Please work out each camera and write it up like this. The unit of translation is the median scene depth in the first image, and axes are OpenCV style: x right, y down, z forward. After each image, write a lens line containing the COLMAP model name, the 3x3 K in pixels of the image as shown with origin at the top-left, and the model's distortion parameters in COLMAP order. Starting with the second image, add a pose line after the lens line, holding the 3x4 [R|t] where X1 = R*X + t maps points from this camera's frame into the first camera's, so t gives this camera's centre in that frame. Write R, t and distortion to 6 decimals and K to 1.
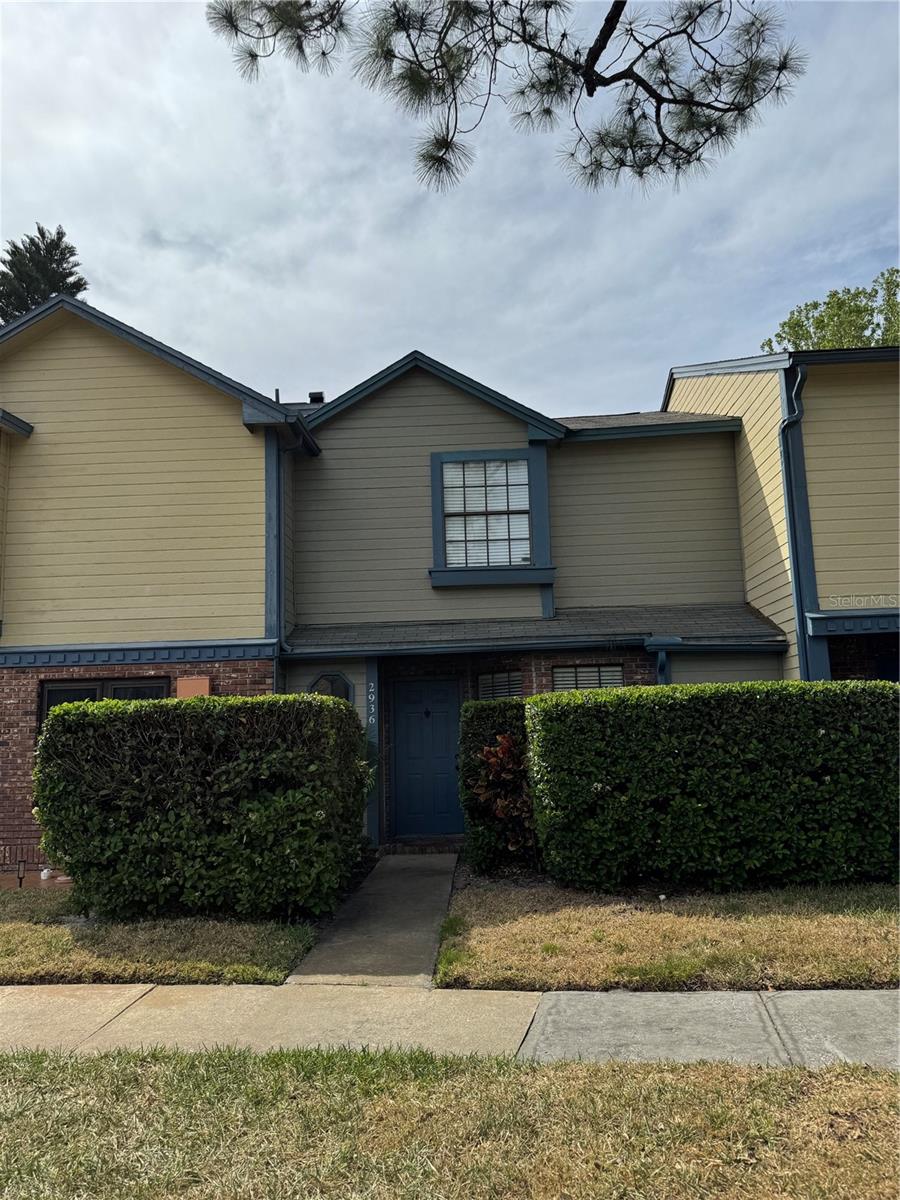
lens RADIAL K [[845.4, 0, 450.0], [0, 845.4, 600.0], [0, 0, 1]] dist [0.153289, -0.262826]
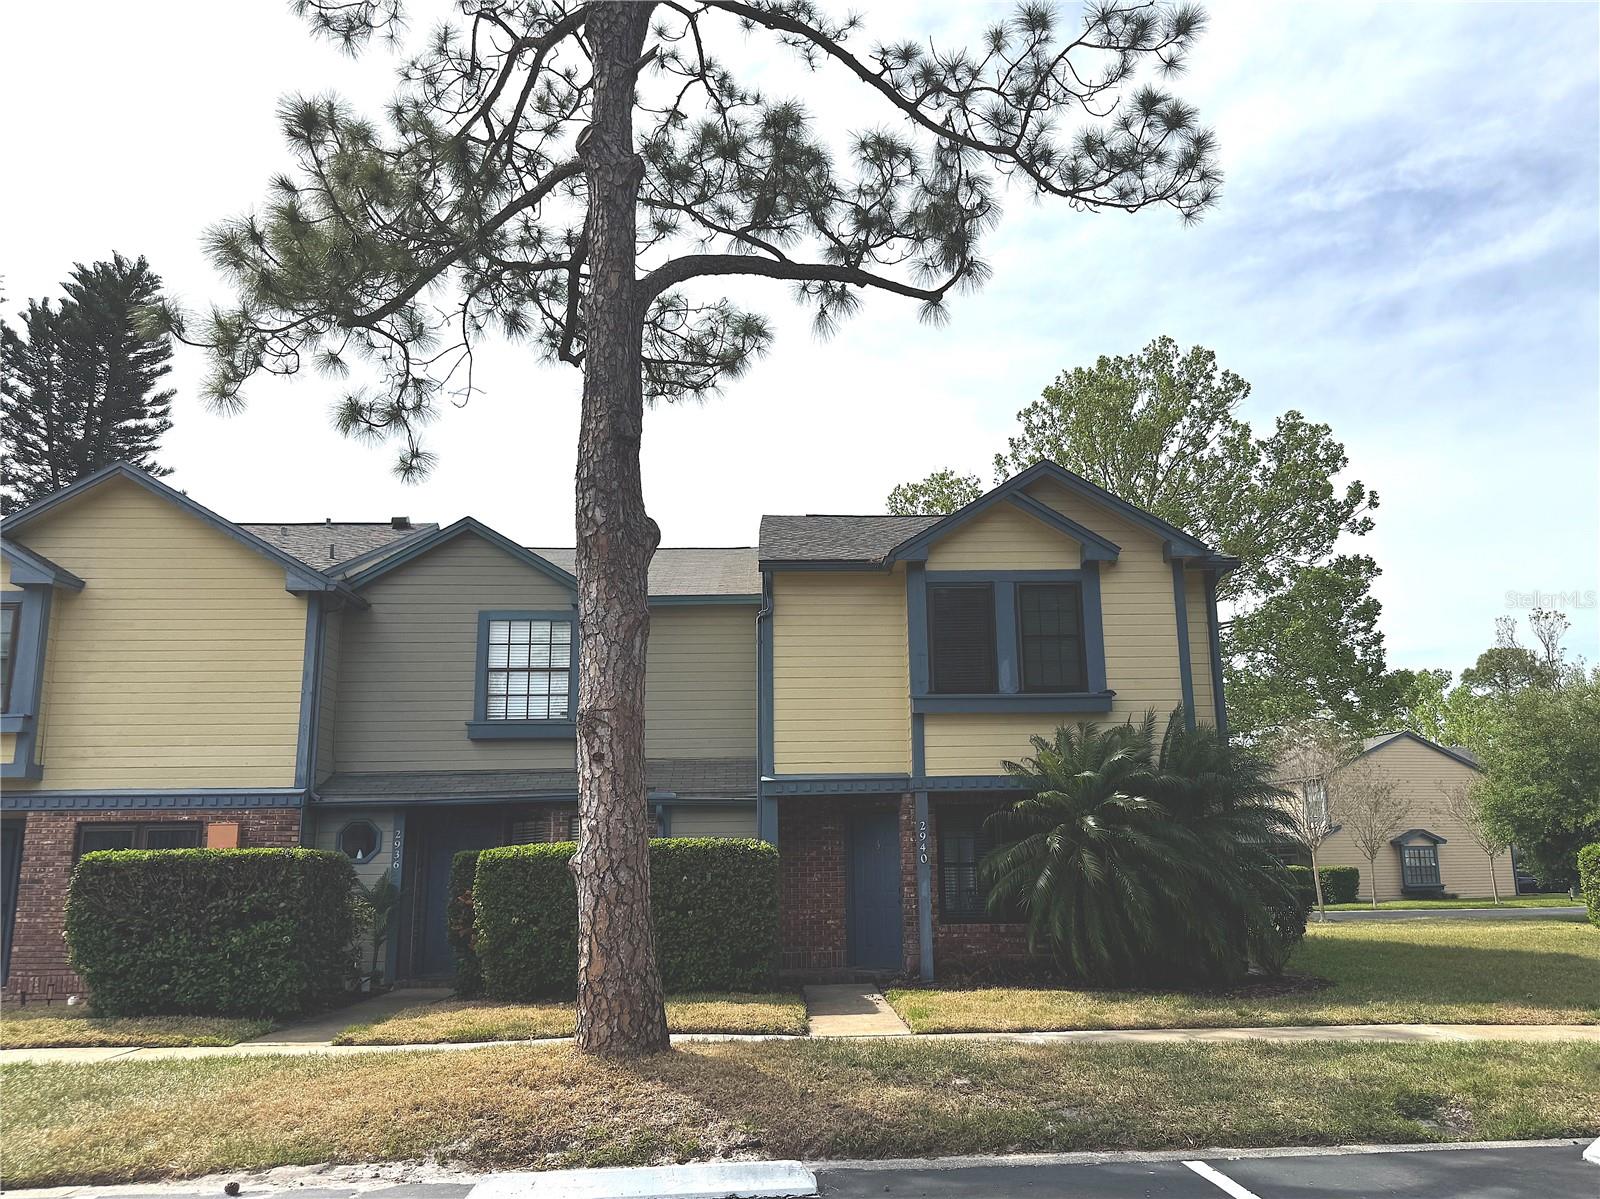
lens RADIAL K [[1130.2, 0, 802.7], [0, 1130.2, 632.6], [0, 0, 1]] dist [0.026609, -0.036848]
pose [[0.992991, 0.034460, 0.113055, 0.257166], [-0.028236, 0.998020, -0.056195, -0.090252], [-0.114768, 0.052609, 0.991998, -0.525680]]
